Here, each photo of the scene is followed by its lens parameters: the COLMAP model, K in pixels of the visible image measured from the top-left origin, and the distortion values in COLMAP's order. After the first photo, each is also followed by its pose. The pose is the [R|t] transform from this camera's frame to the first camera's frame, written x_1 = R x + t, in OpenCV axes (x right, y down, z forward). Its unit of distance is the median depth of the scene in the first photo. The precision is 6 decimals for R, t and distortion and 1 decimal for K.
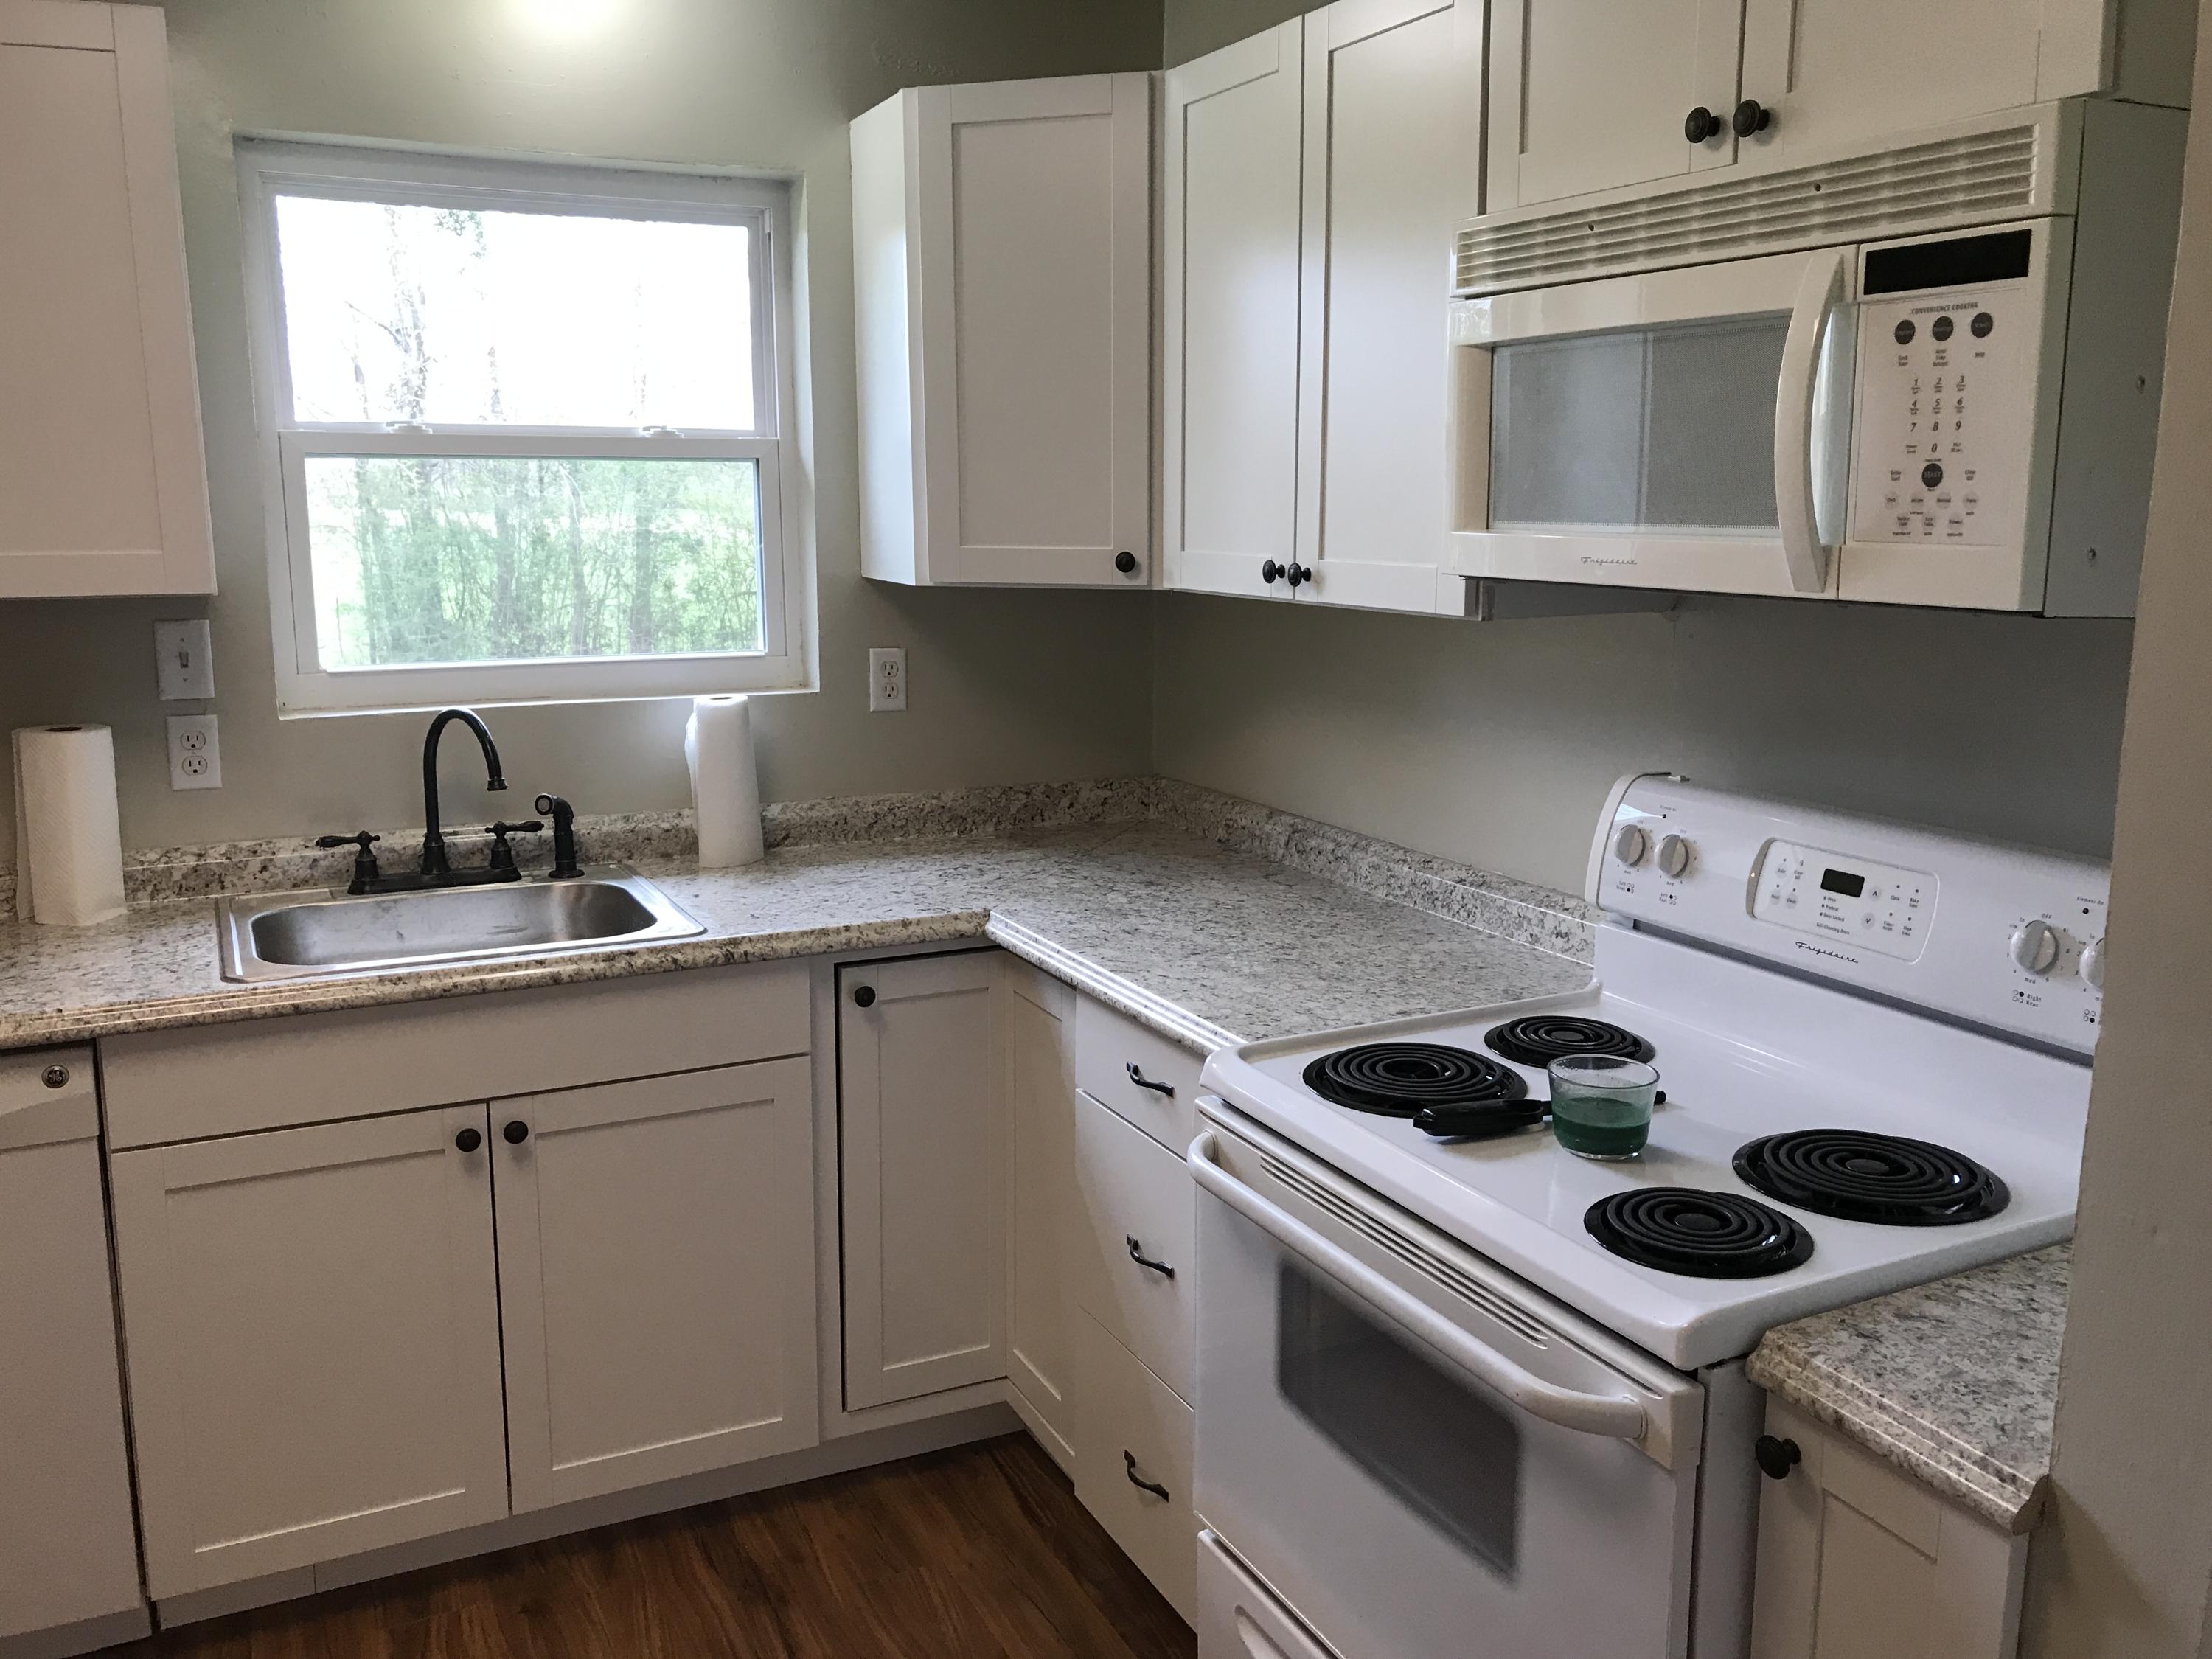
lens RADIAL K [[1825.7, 0, 1106.0], [0, 1825.7, 829.5], [0, 0, 1]] dist [0.079226, -0.097385]
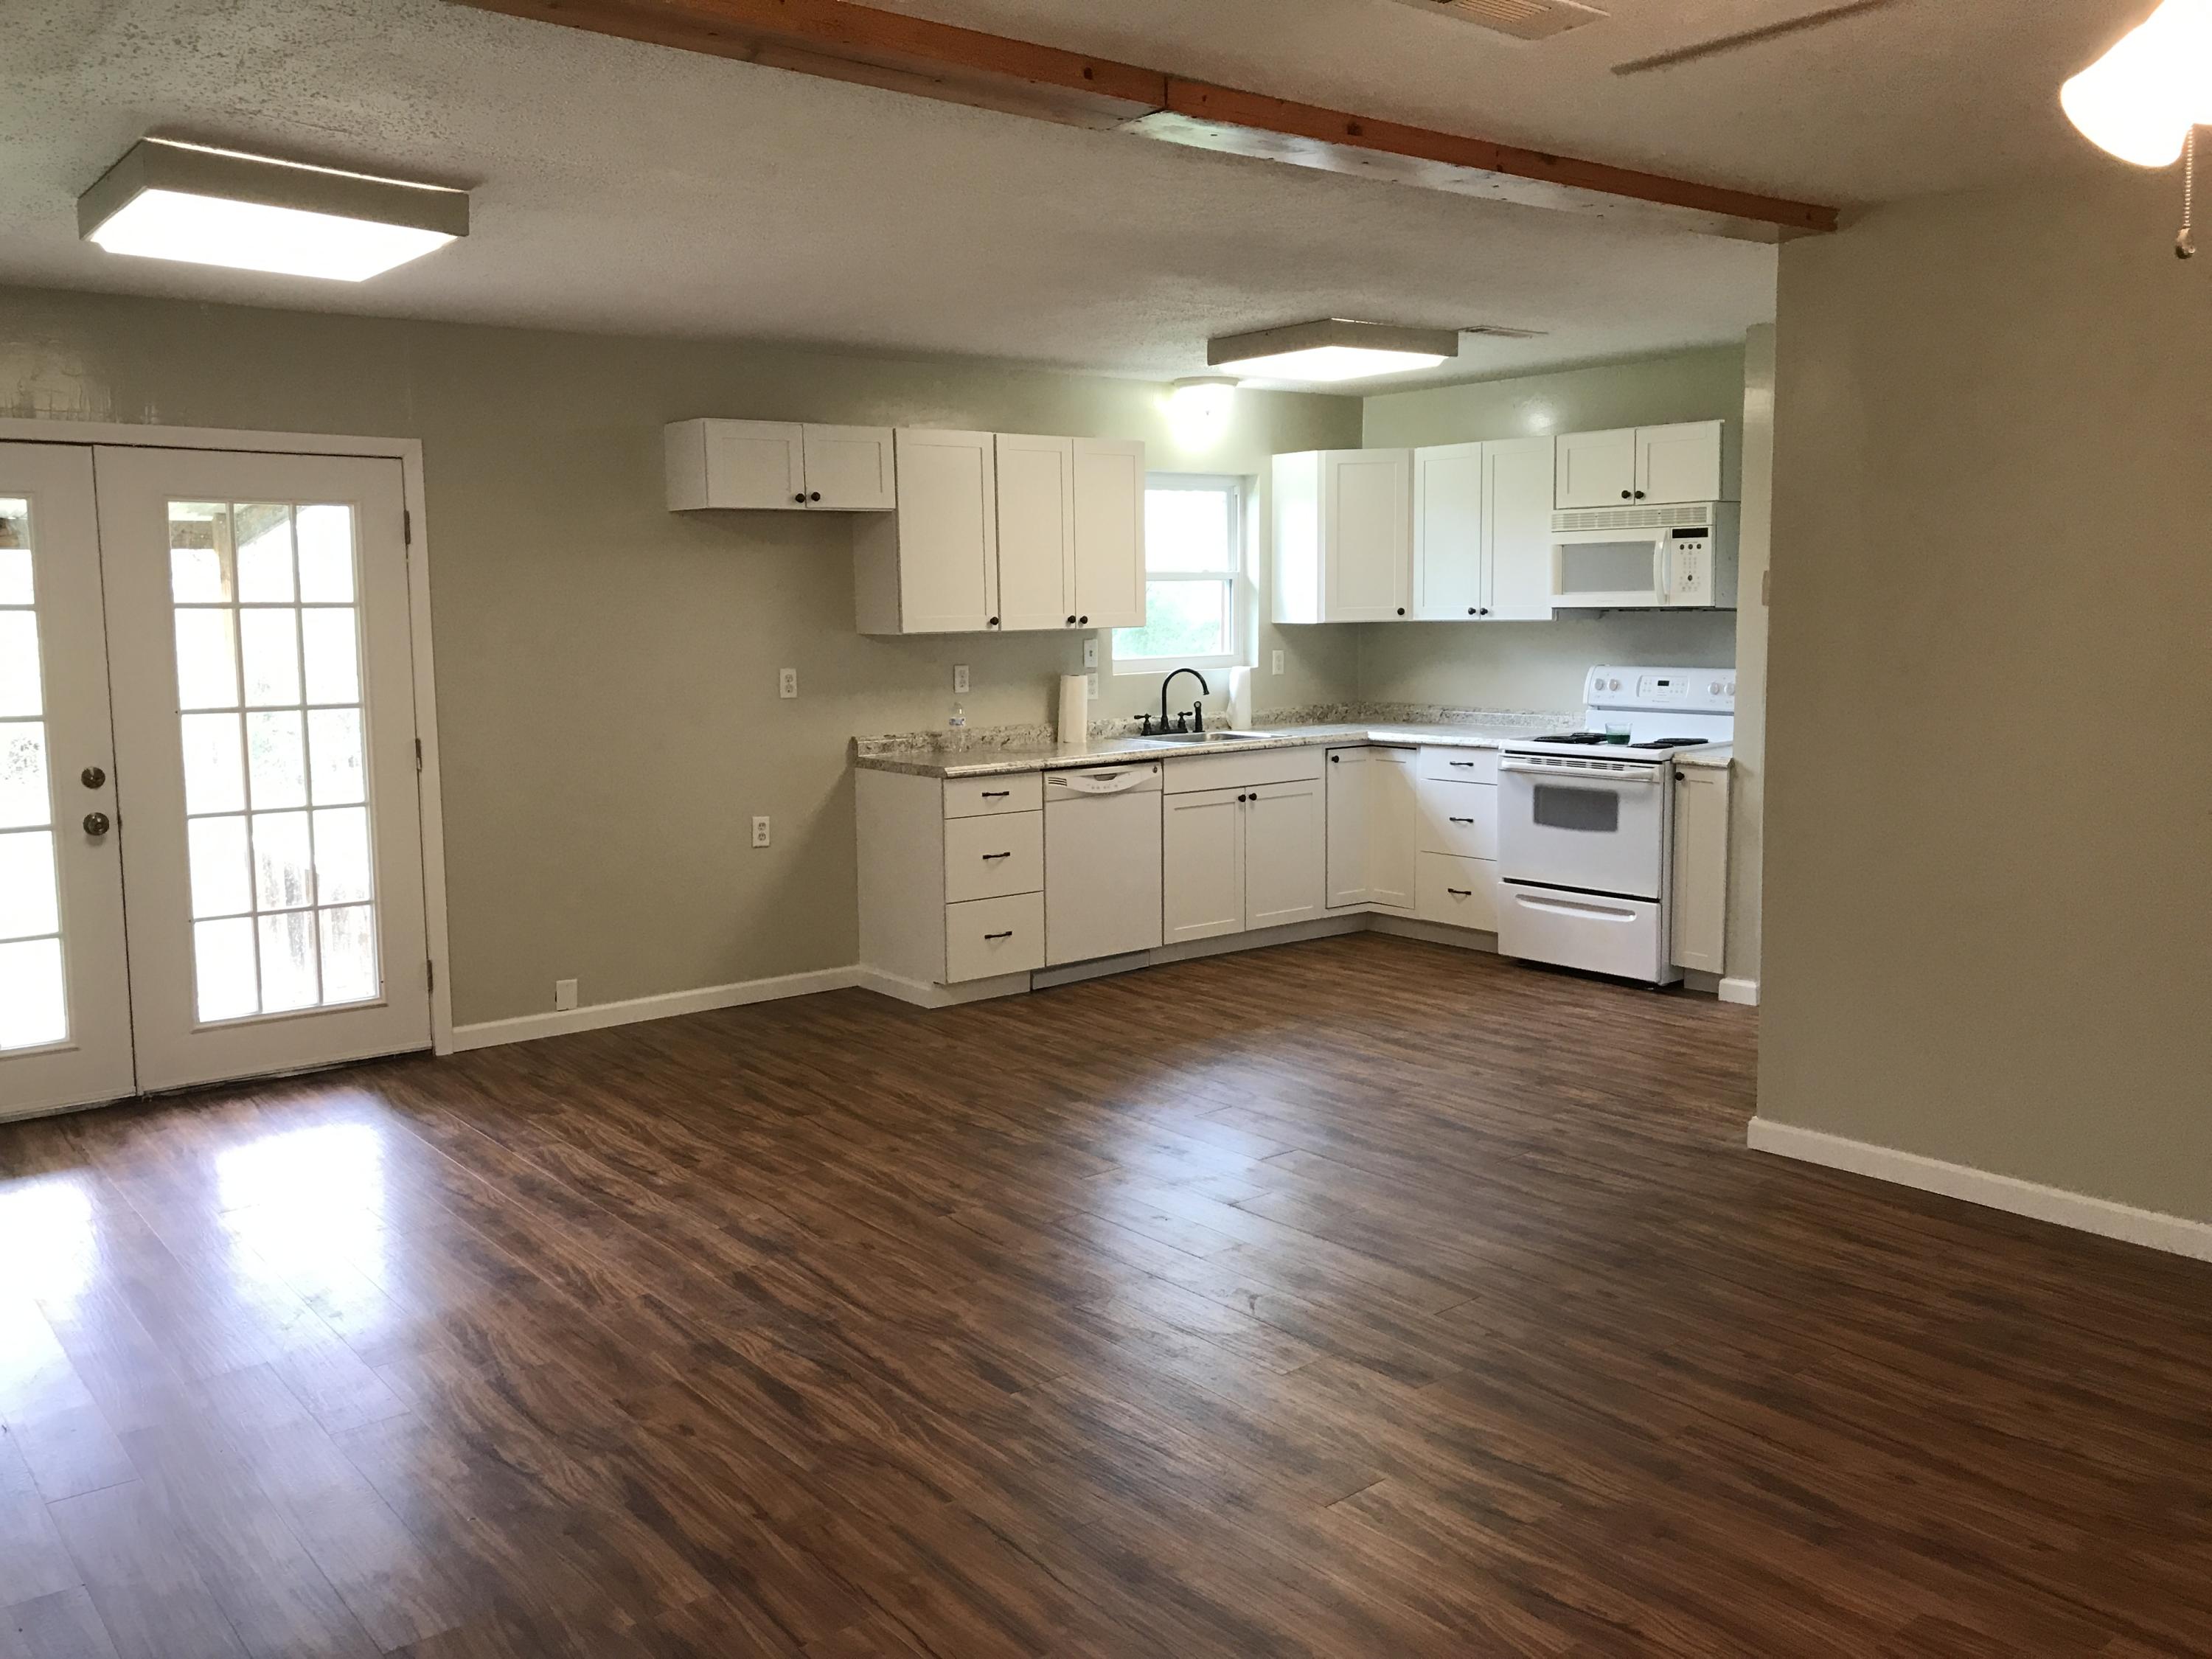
lens RADIAL K [[1825.7, 0, 1106.0], [0, 1825.7, 829.5], [0, 0, 1]] dist [0.079226, -0.097385]
pose [[0.976254, -0.043867, 0.212139, -1.409308], [0.056337, 0.996999, -0.053097, 0.425091], [-0.209173, 0.063788, 0.975796, -2.234702]]
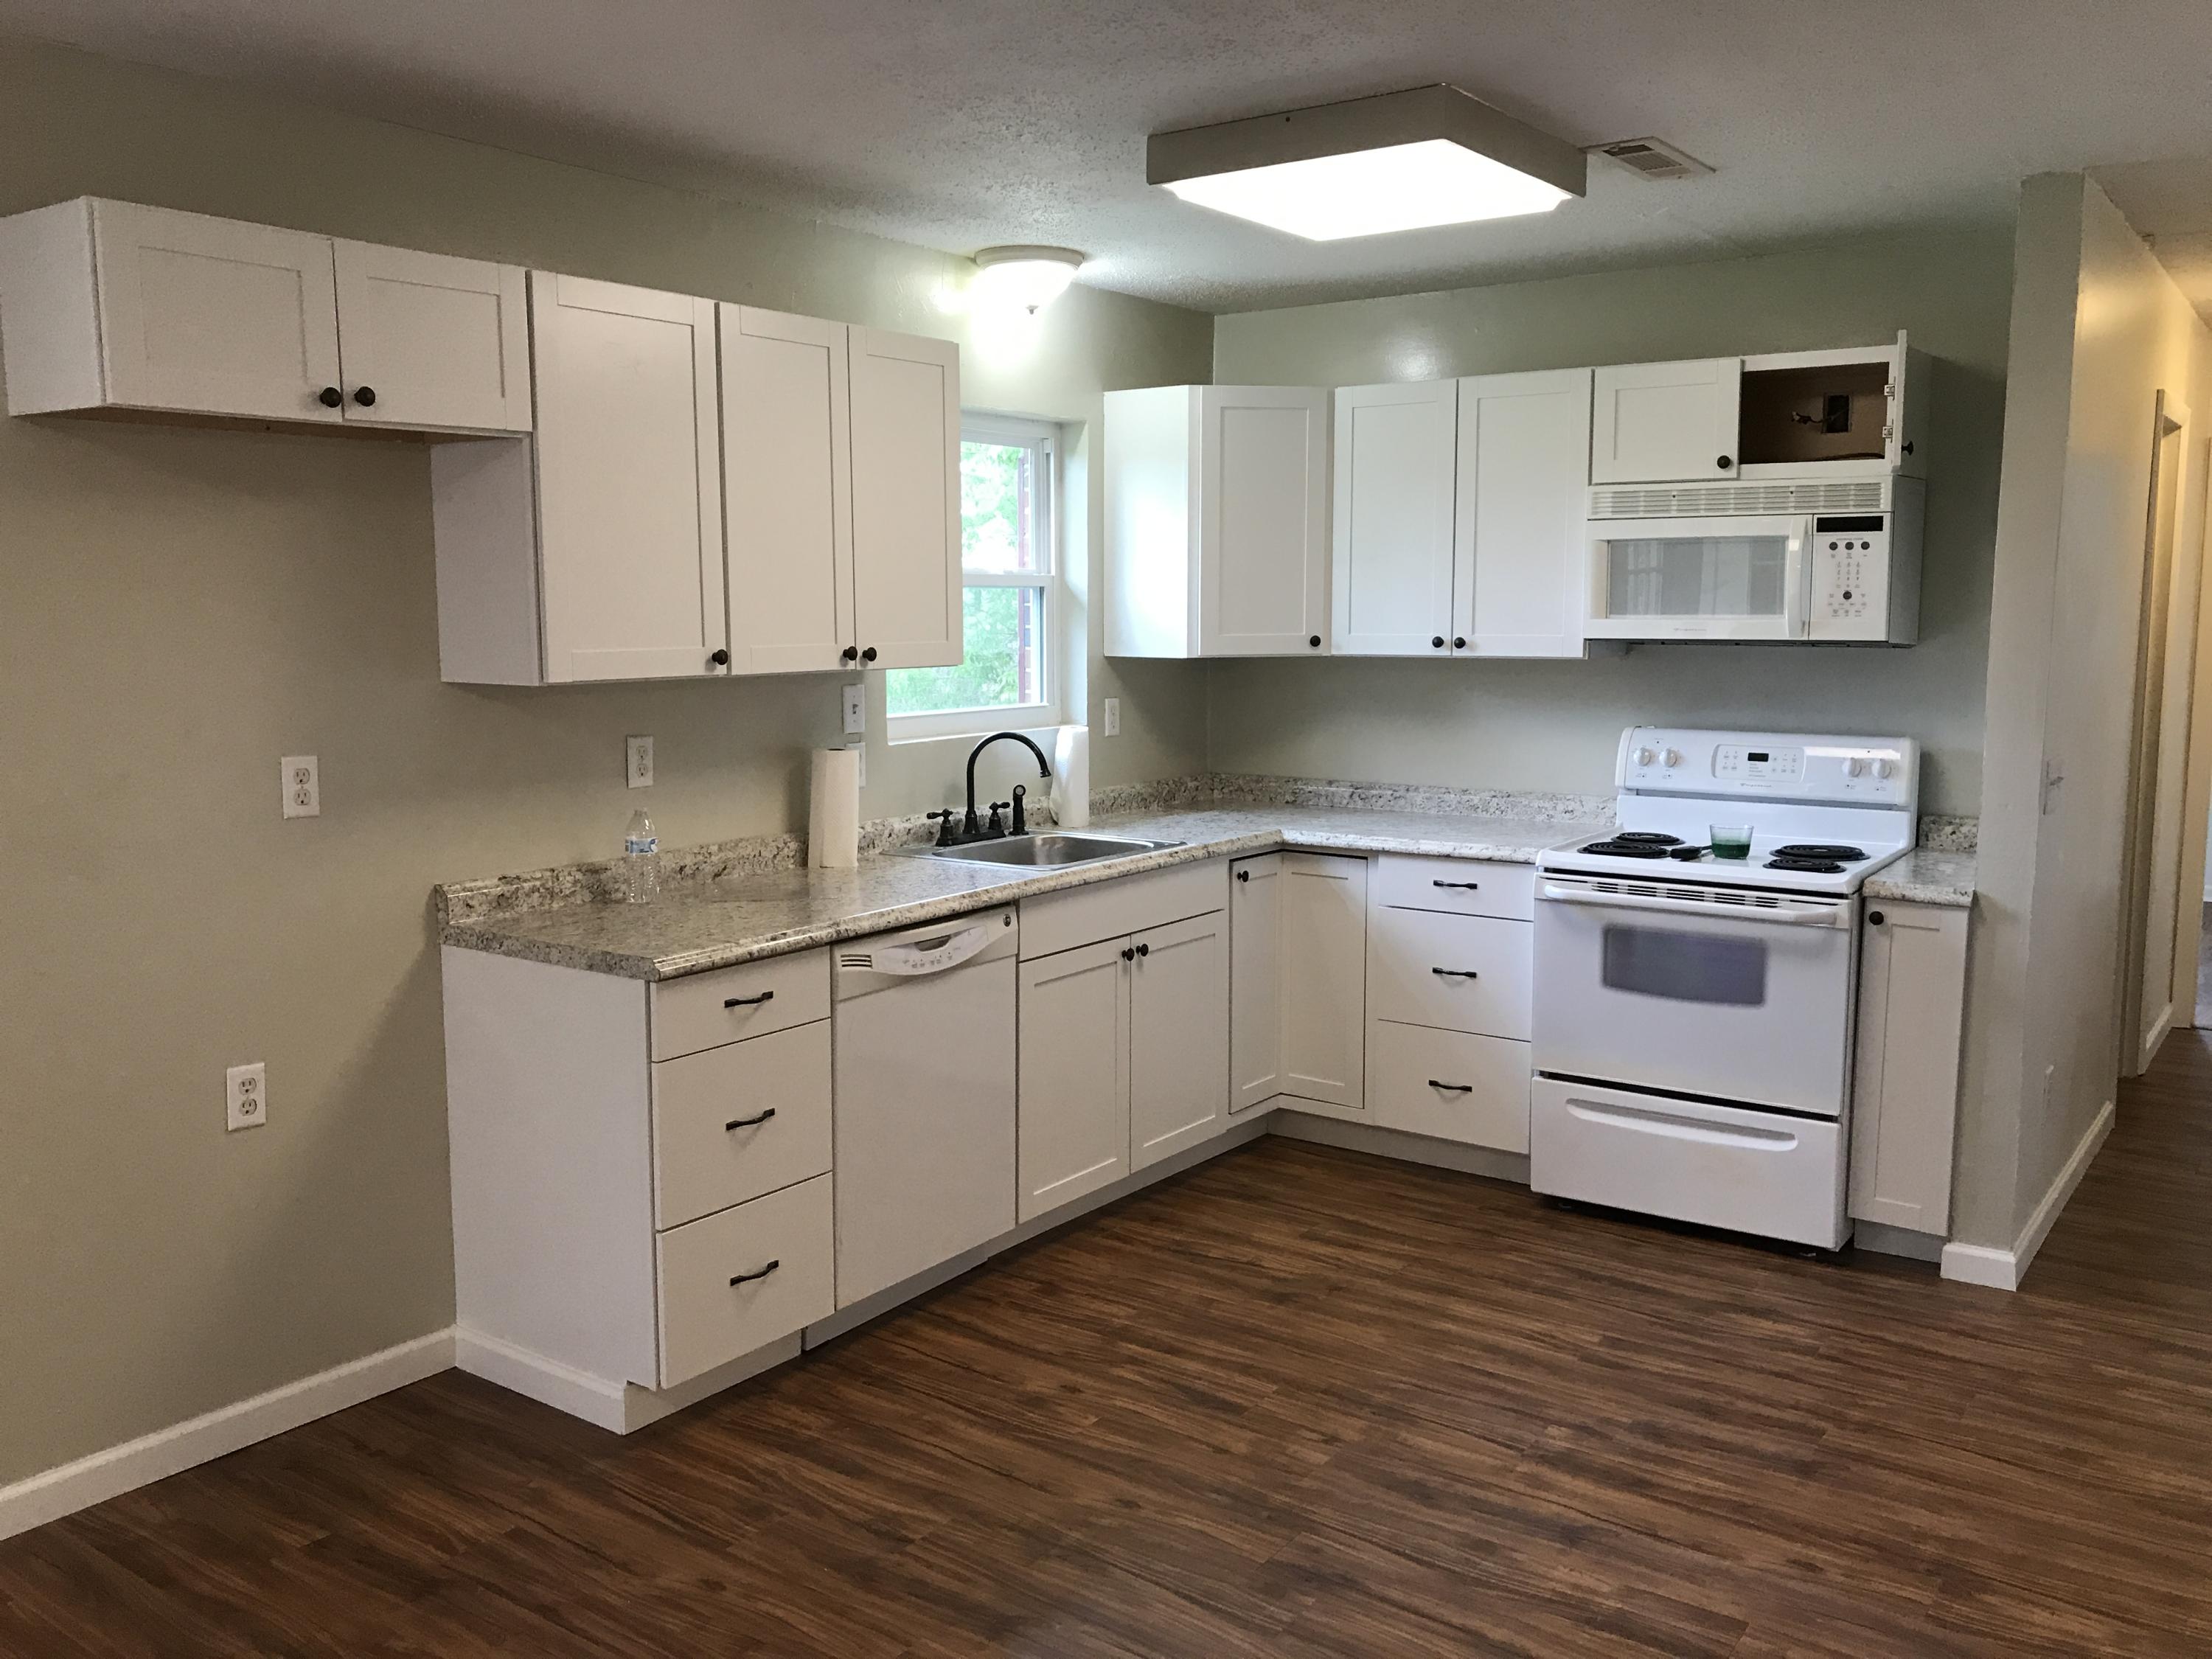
lens RADIAL K [[1829.2, 0, 1116.2], [0, 1829.2, 822.0], [0, 0, 1]] dist [0.125283, -0.328914]
pose [[0.882190, -0.060885, 0.466940, -1.385702], [0.090804, 0.994990, -0.041819, 0.128001], [-0.462055, 0.079292, 0.883300, -0.716889]]
